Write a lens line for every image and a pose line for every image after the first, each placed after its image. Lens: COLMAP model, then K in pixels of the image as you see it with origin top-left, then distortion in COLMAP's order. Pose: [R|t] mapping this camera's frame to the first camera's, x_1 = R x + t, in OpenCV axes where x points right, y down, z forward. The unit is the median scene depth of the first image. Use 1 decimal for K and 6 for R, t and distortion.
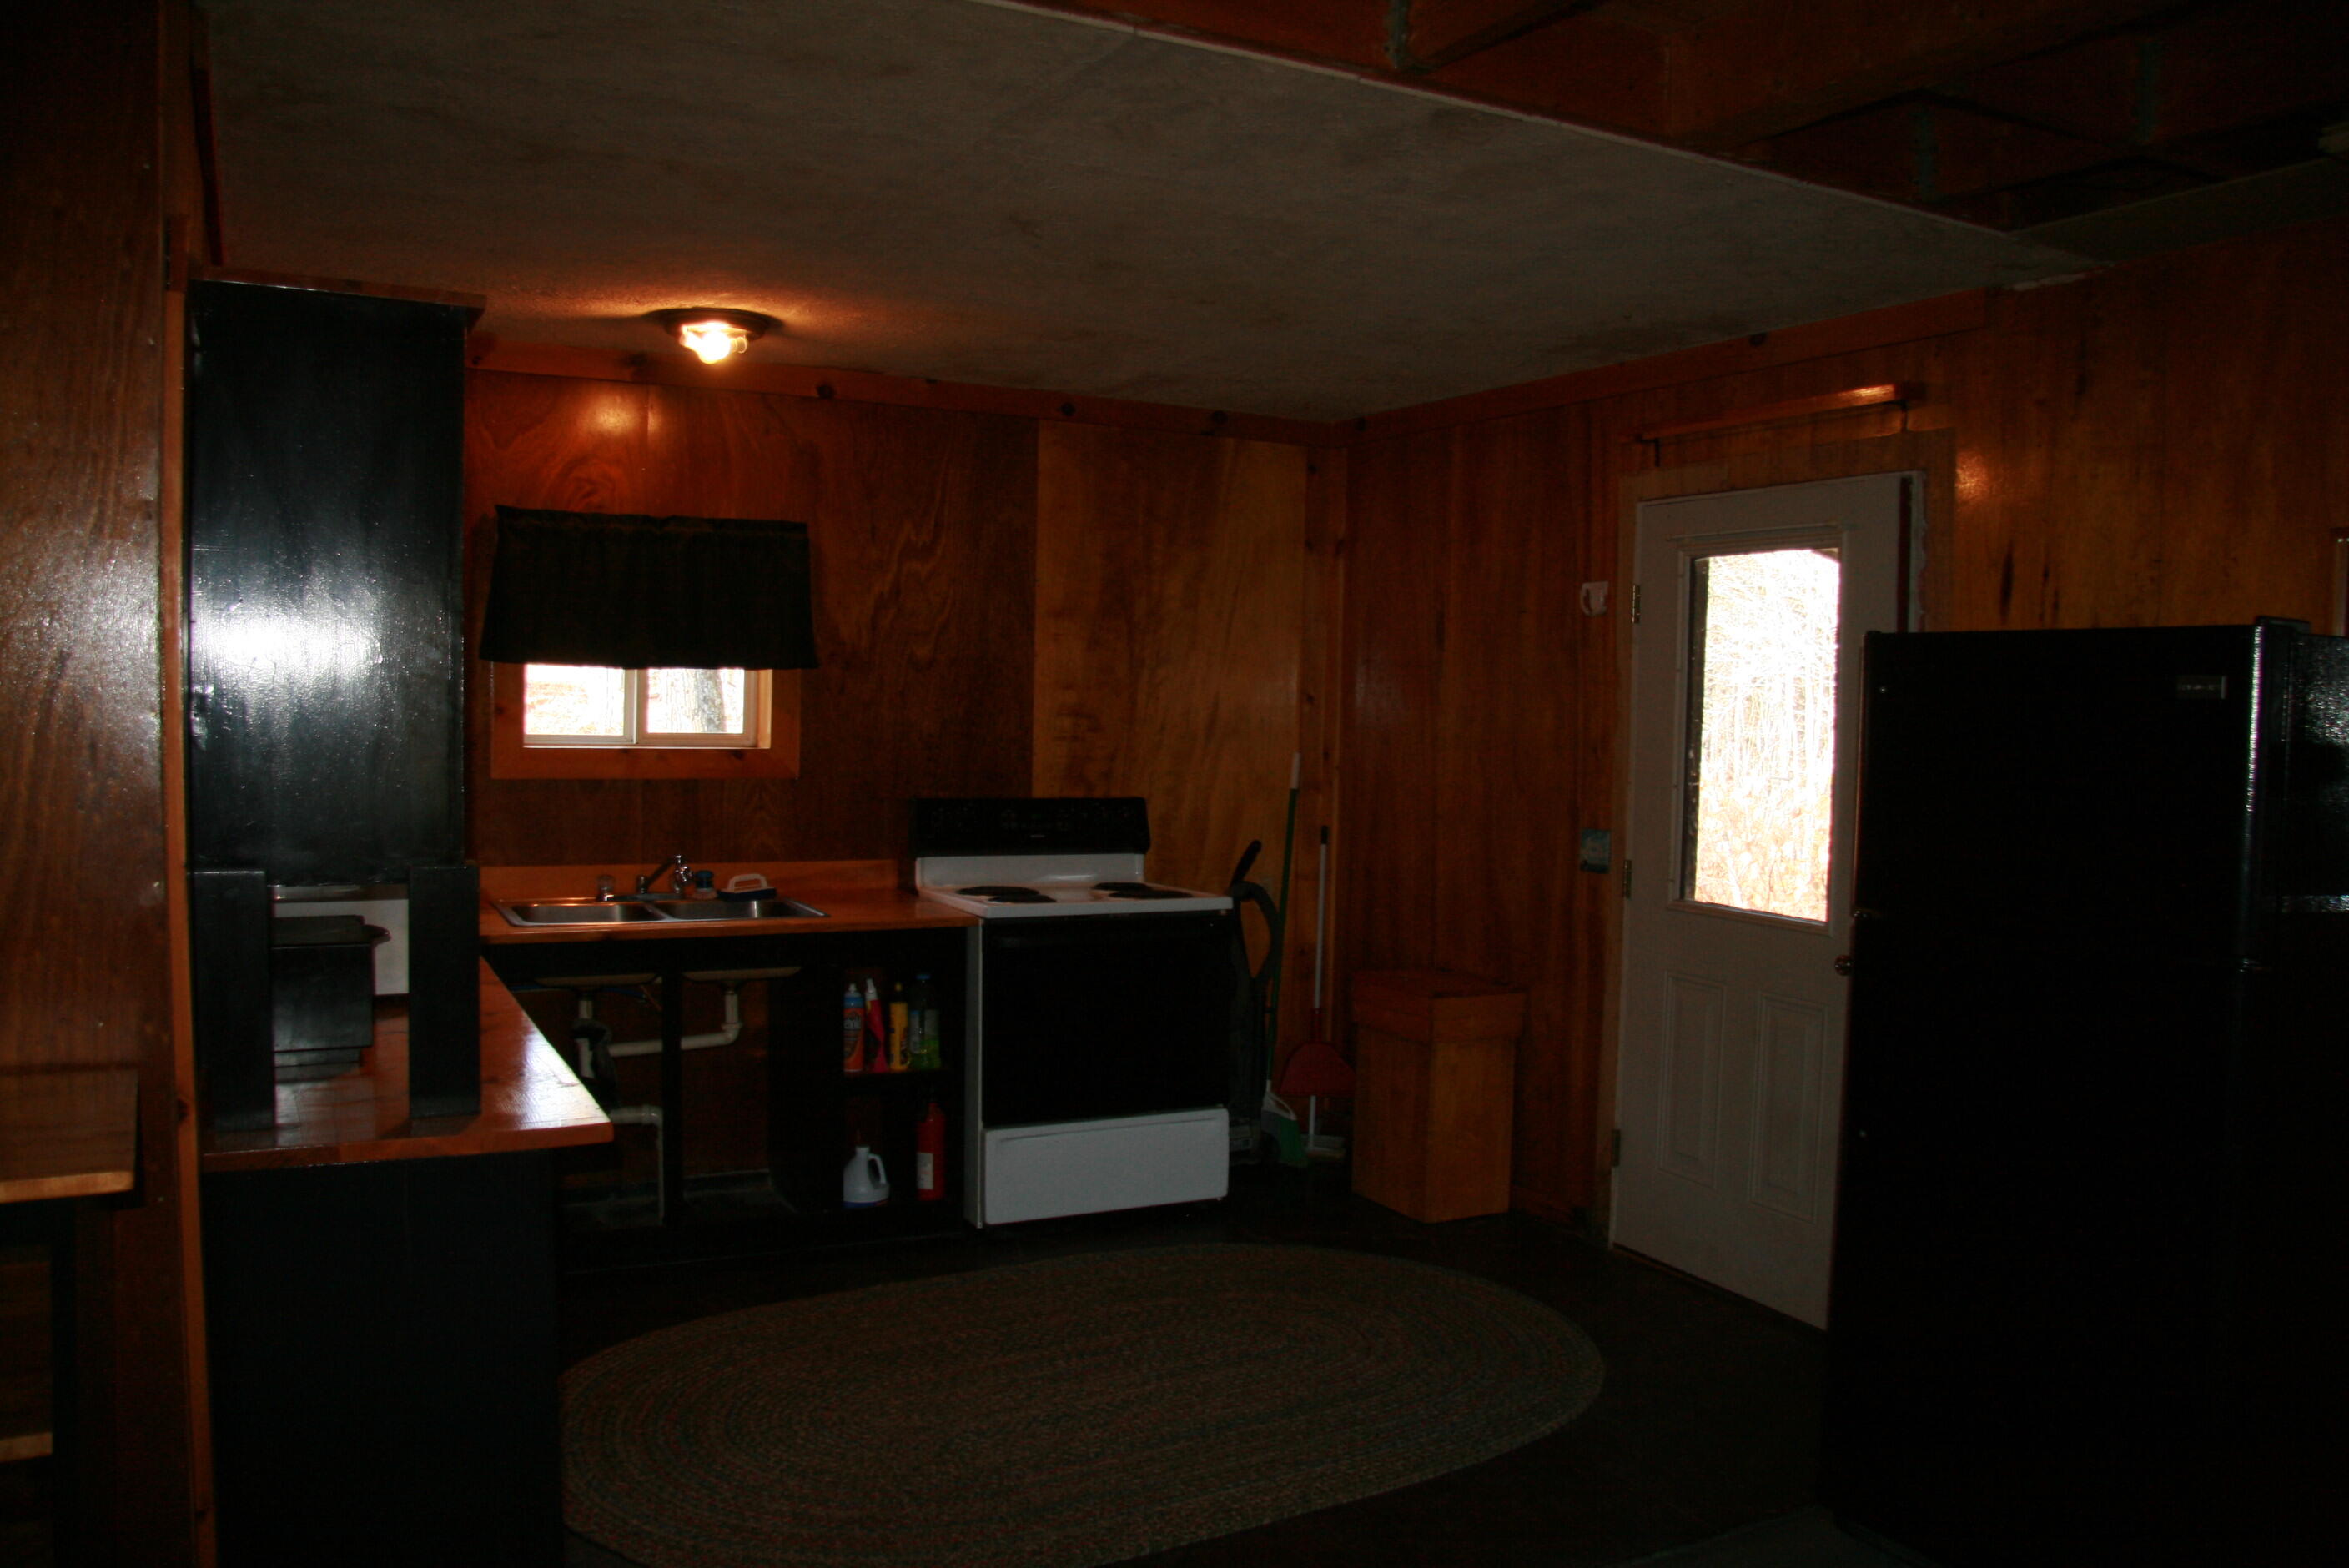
lens RADIAL K [[1853.6, 0, 1190.0], [0, 1853.6, 799.0], [0, 0, 1]] dist [-0.165398, 0.111525]
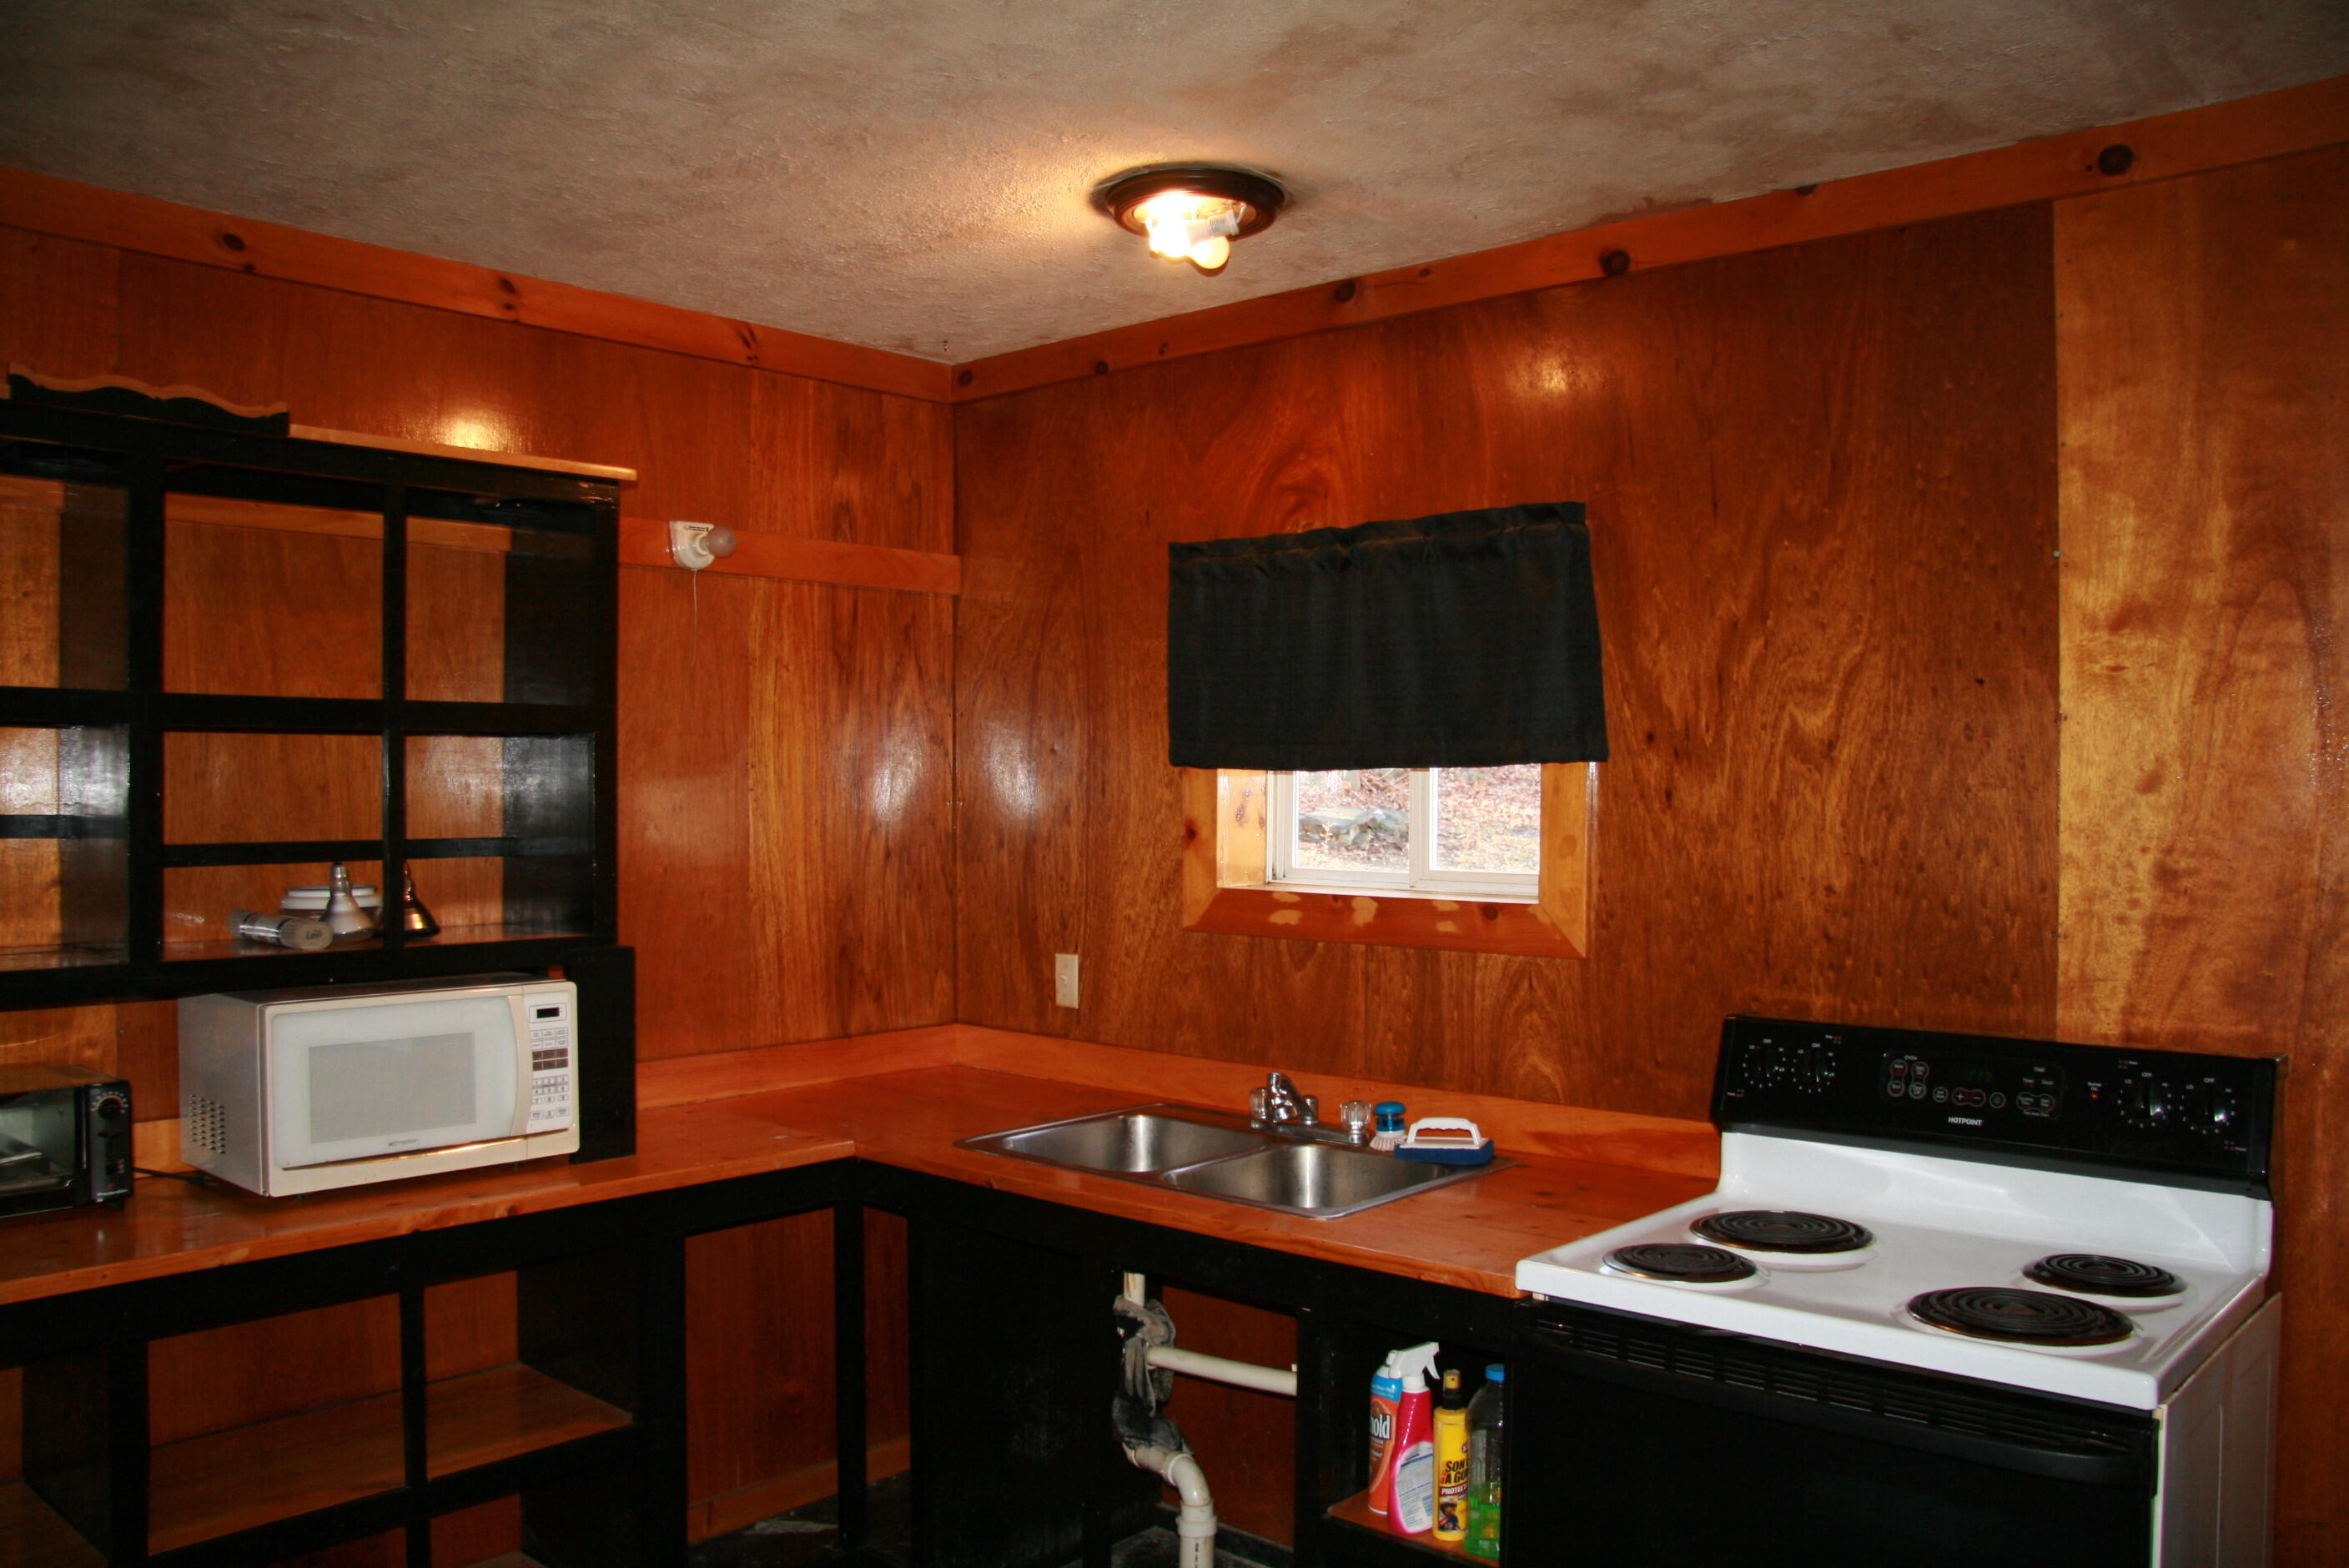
lens RADIAL K [[1853.6, 0, 1175.7], [0, 1853.6, 805.0], [0, 0, 1]] dist [-0.165398, 0.111525]
pose [[0.341819, -0.012162, -0.939687, 0.269852], [-0.047958, 0.998388, -0.030367, -0.035171], [0.938541, 0.055446, 0.340685, 0.693745]]
